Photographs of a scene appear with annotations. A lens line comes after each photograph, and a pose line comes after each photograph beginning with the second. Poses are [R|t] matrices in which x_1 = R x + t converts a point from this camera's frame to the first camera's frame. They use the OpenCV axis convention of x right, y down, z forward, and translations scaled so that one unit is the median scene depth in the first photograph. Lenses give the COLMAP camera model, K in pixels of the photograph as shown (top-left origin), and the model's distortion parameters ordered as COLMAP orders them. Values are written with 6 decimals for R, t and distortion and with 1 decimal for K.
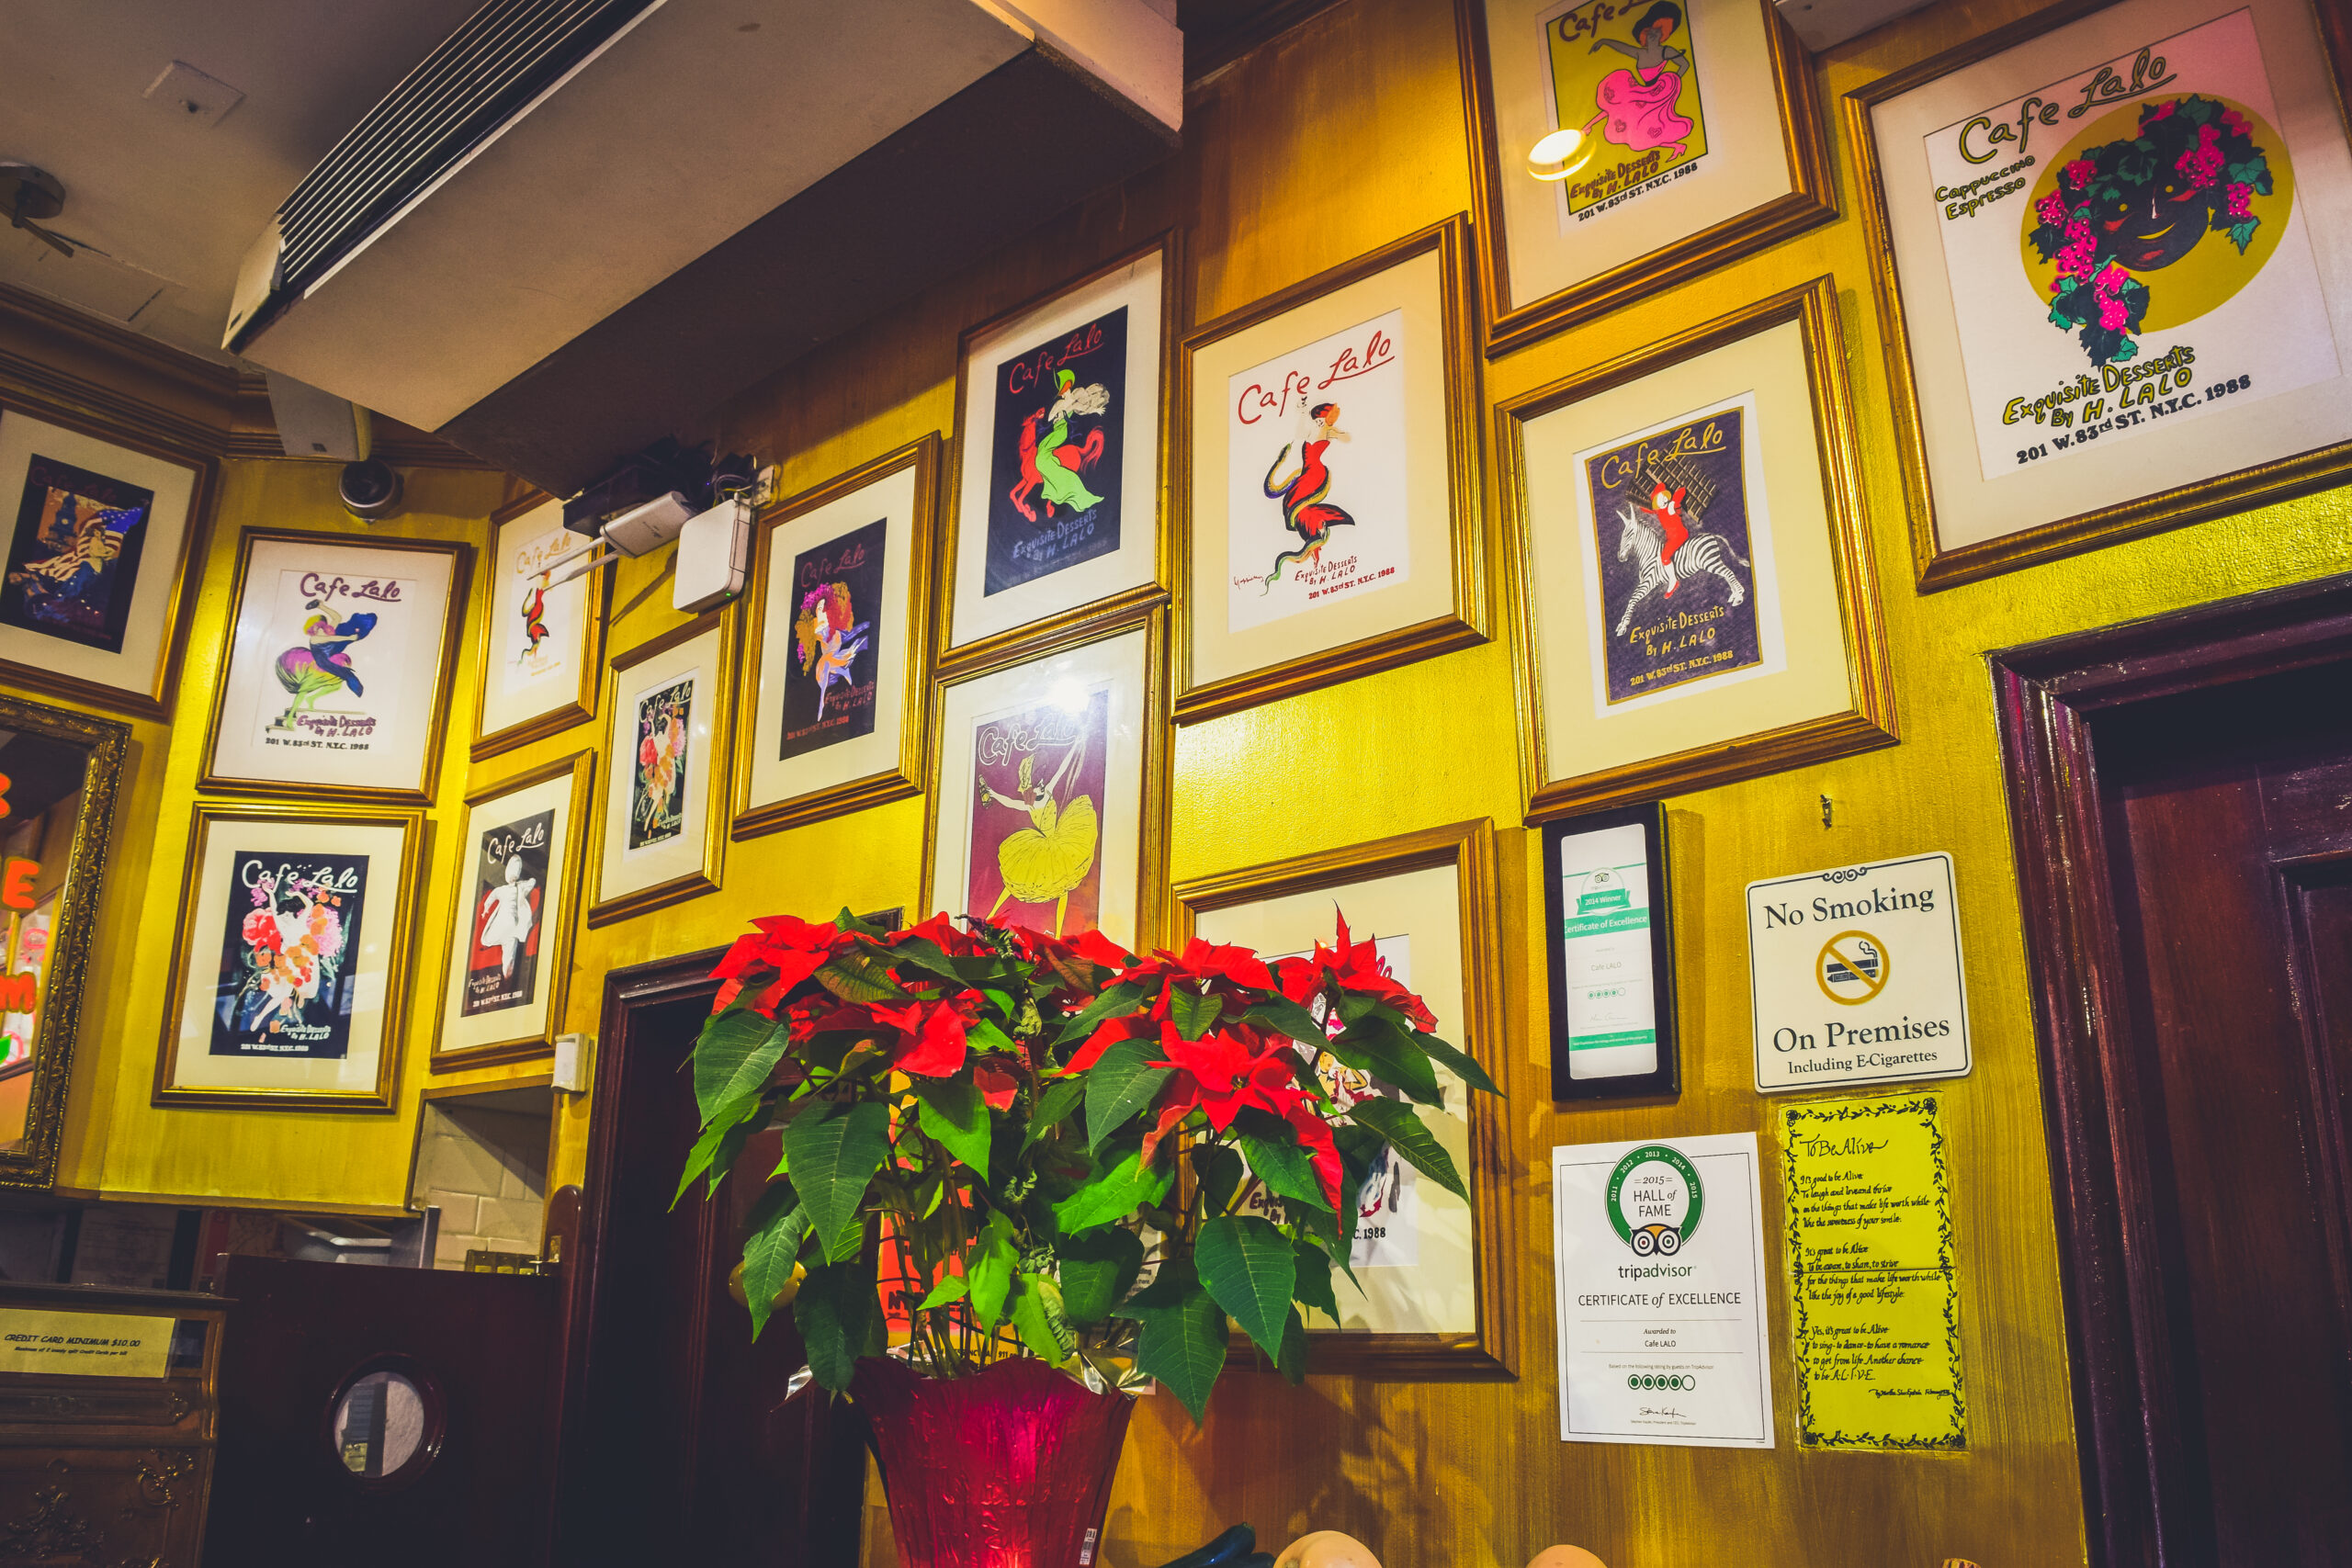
lens RADIAL K [[1843.1, 0, 1176.0], [0, 1843.1, 784.0], [0, 0, 1]] dist [-0.069866, 0.002365]
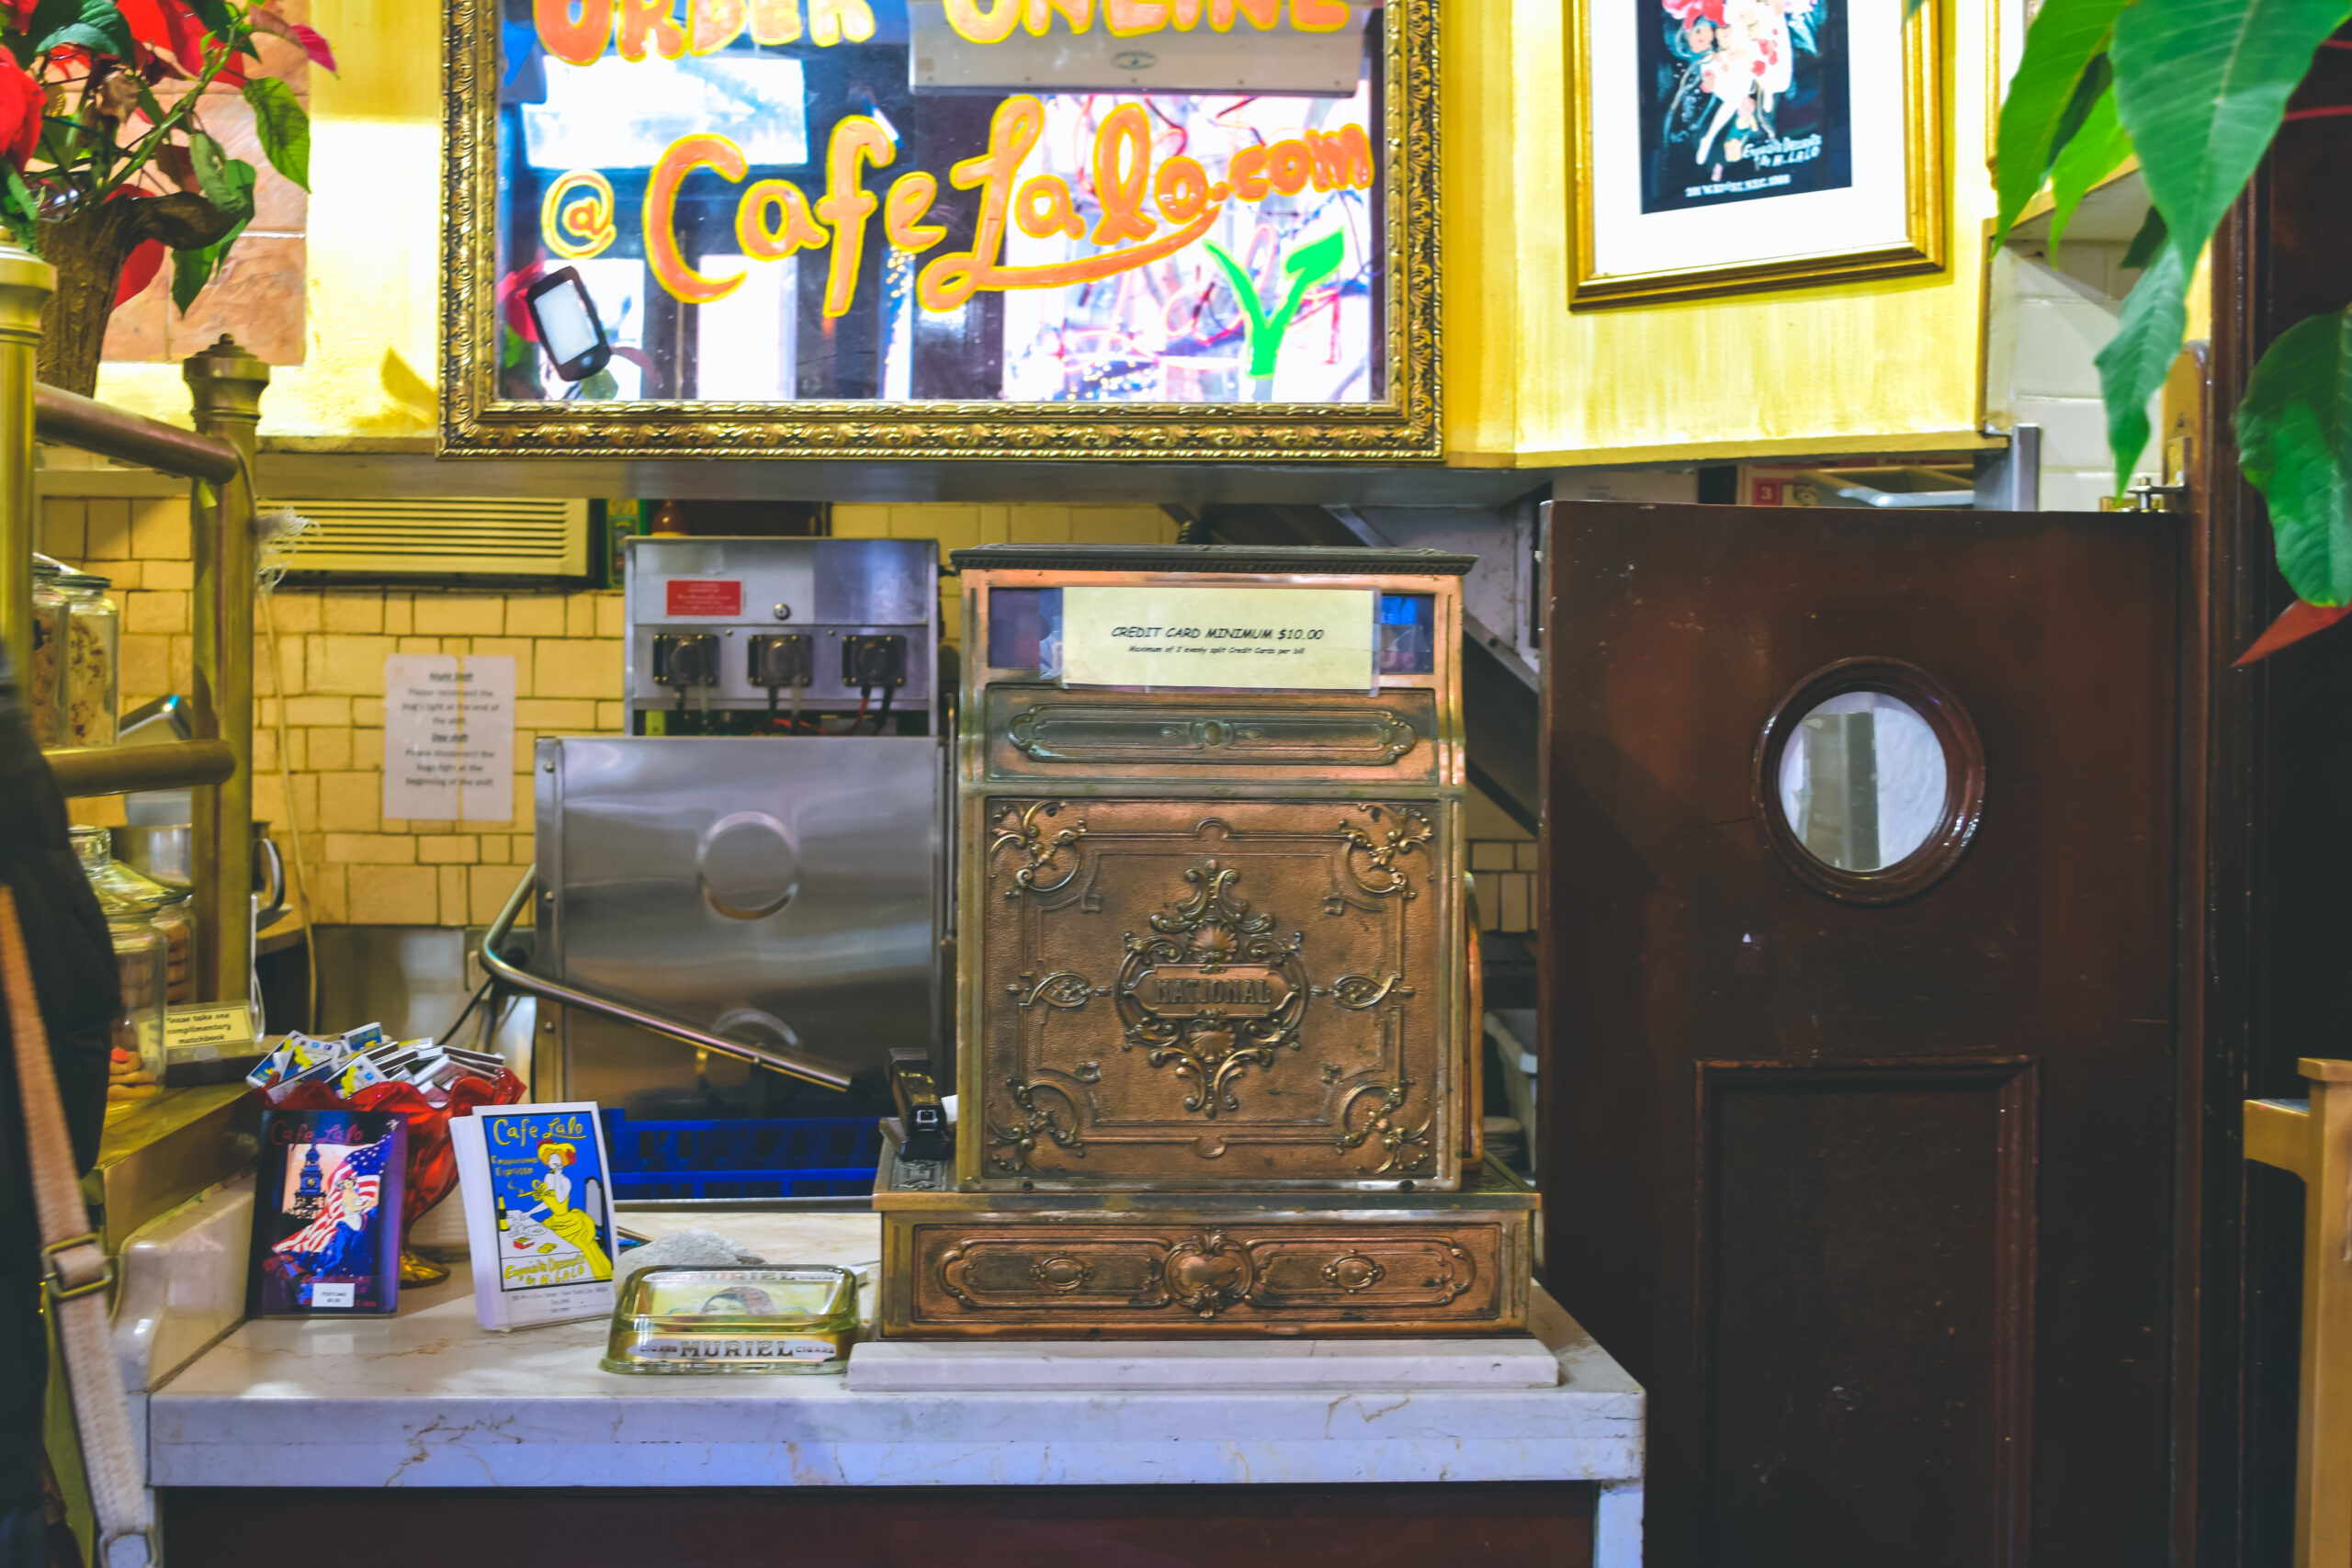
lens RADIAL K [[3001.1, 0, 1176.0], [0, 3001.1, 784.0], [0, 0, 1]] dist [-0.073327, -0.004945]
pose [[0.684455, -0.006341, -0.729028, 0.077667], [0.223937, 0.953450, 0.201953, 0.098211], [0.693811, -0.301483, 0.654013, 0.197380]]
